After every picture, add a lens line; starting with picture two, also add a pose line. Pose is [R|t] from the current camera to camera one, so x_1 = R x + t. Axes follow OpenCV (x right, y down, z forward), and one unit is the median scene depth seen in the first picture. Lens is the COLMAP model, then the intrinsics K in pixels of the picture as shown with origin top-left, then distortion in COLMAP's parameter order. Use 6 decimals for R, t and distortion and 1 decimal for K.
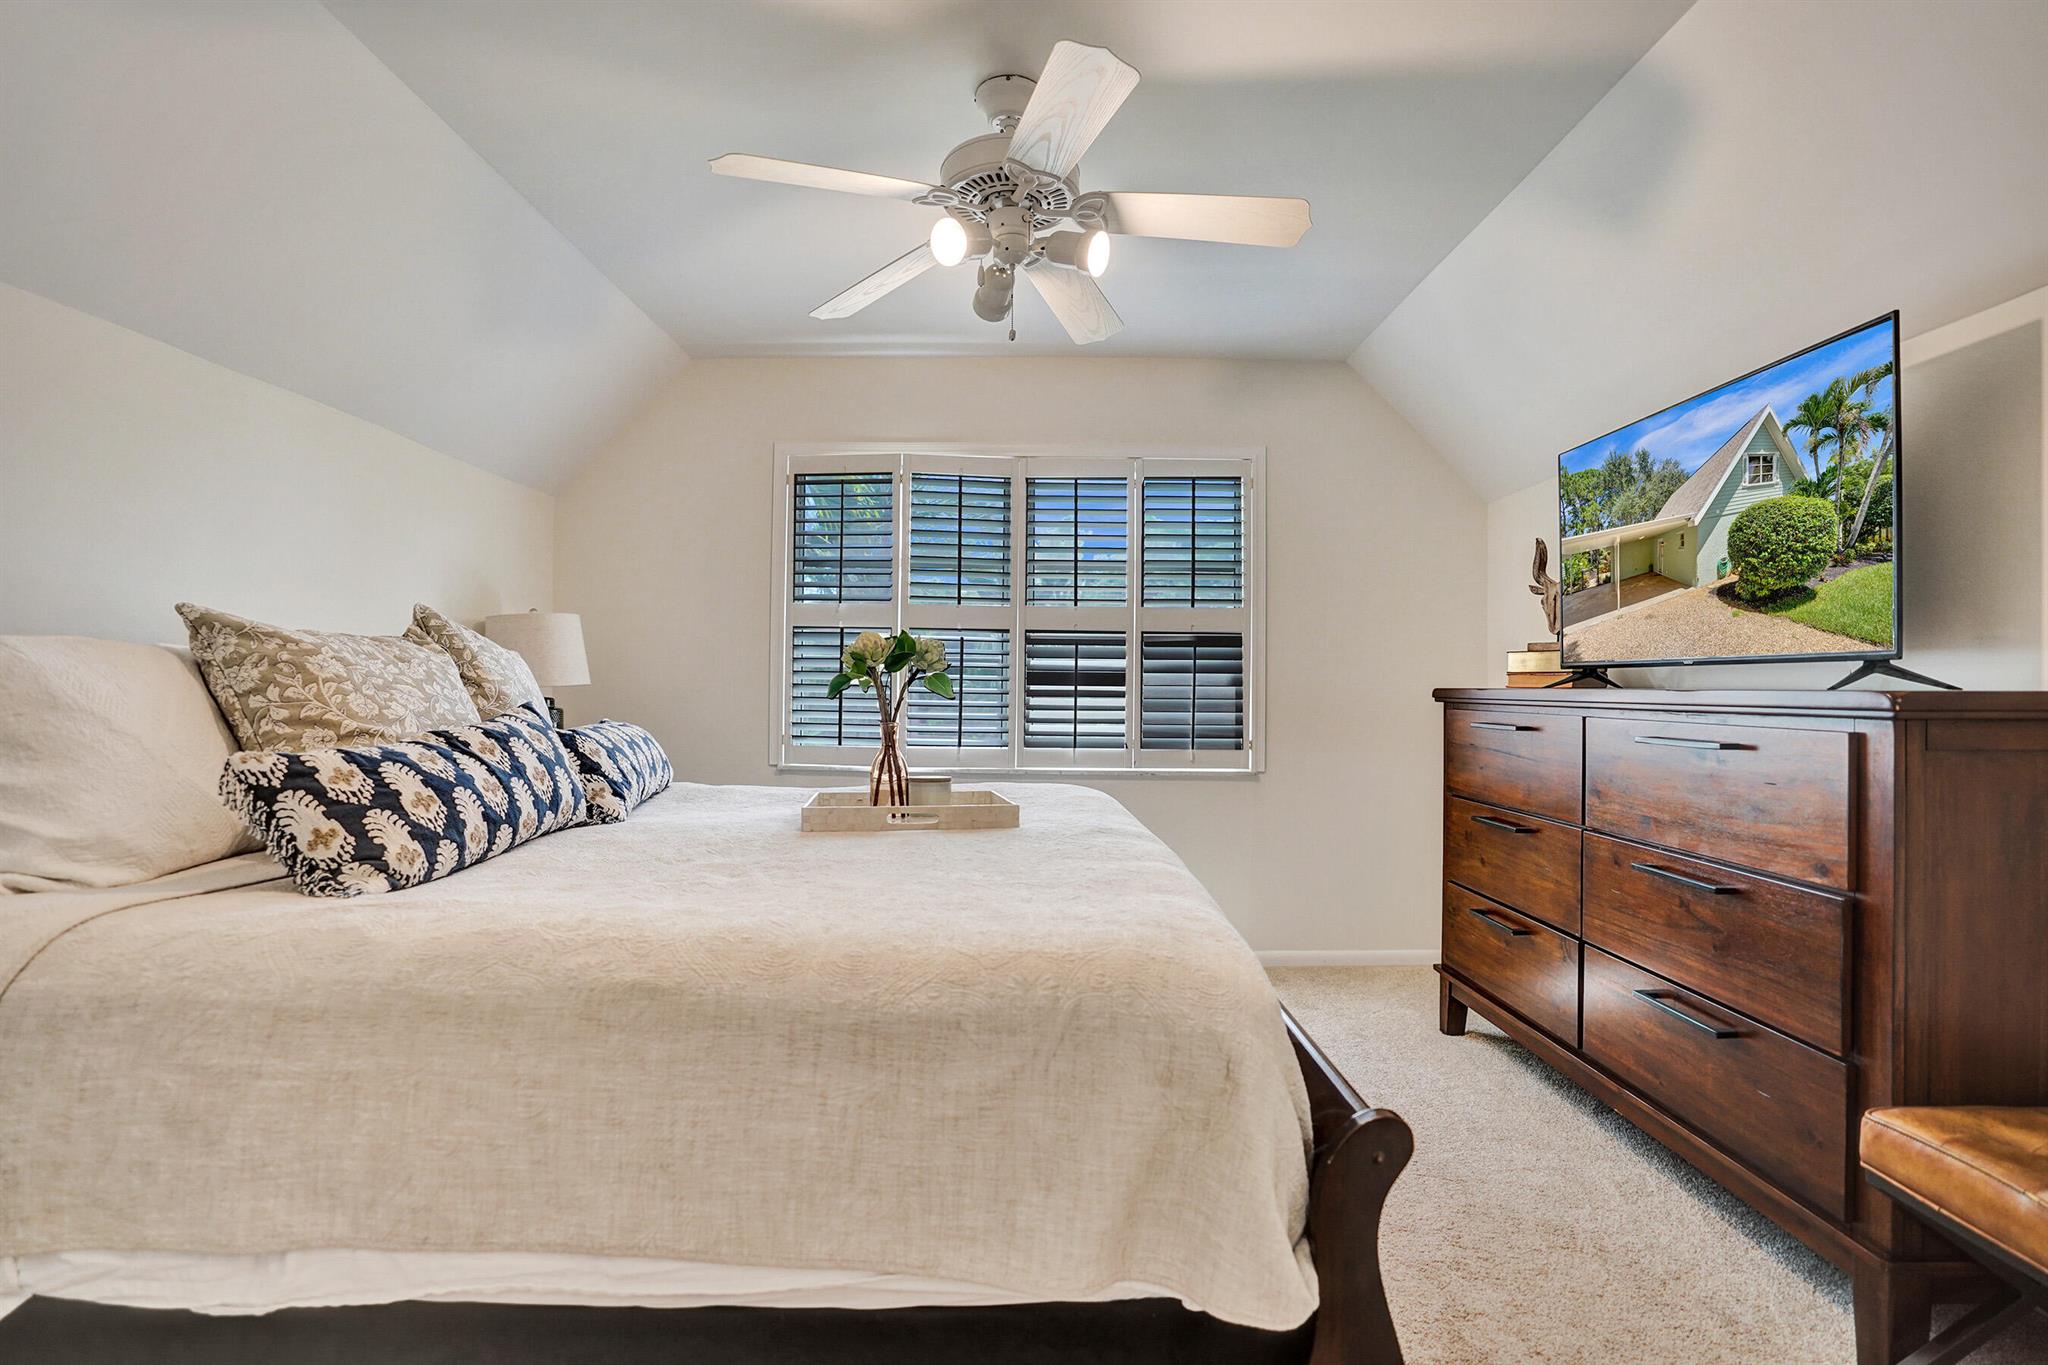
lens RADIAL K [[975.9, 0, 1033.1], [0, 975.9, 660.5], [0, 0, 1]] dist [-0.056851, 0.024475]
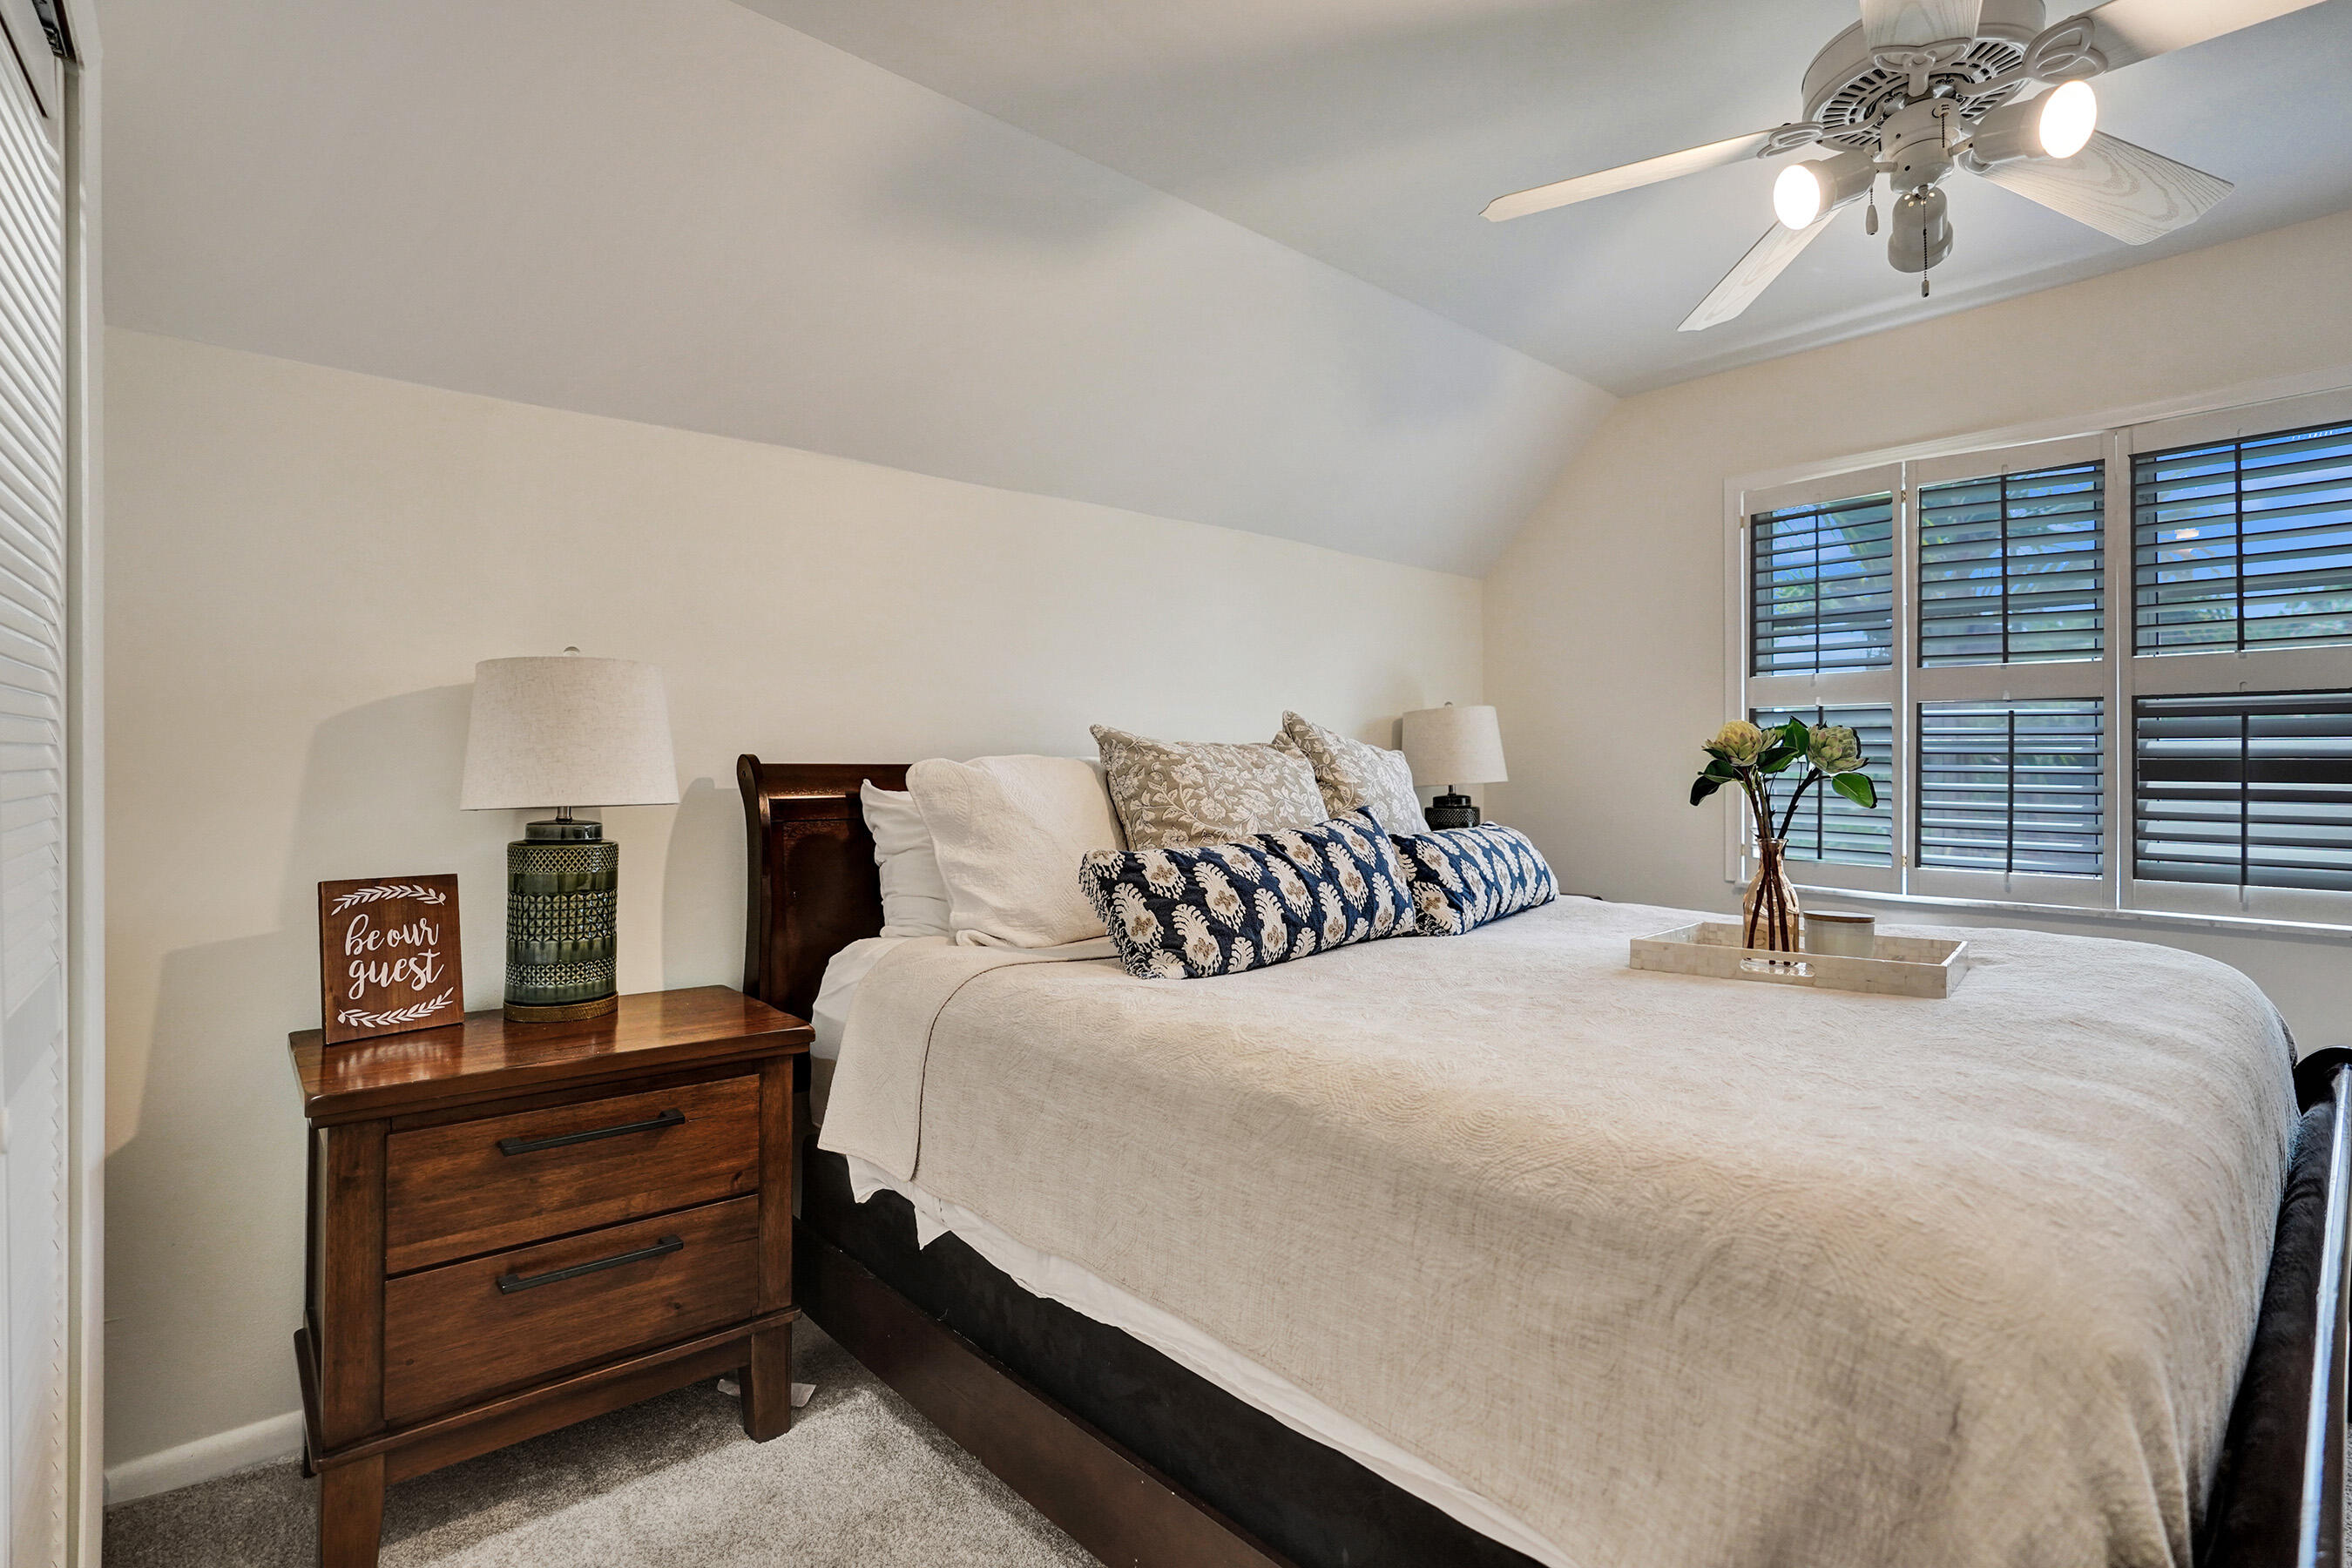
lens RADIAL K [[1156.1, 0, 1174.8], [0, 1156.1, 721.9], [0, 0, 1]] dist [-0.050483, 0.039647]
pose [[0.662108, -0.035520, -0.748566, 0.316804], [0.024860, 0.999367, -0.025432, -0.024163], [0.748996, -0.001770, 0.662572, 0.078329]]
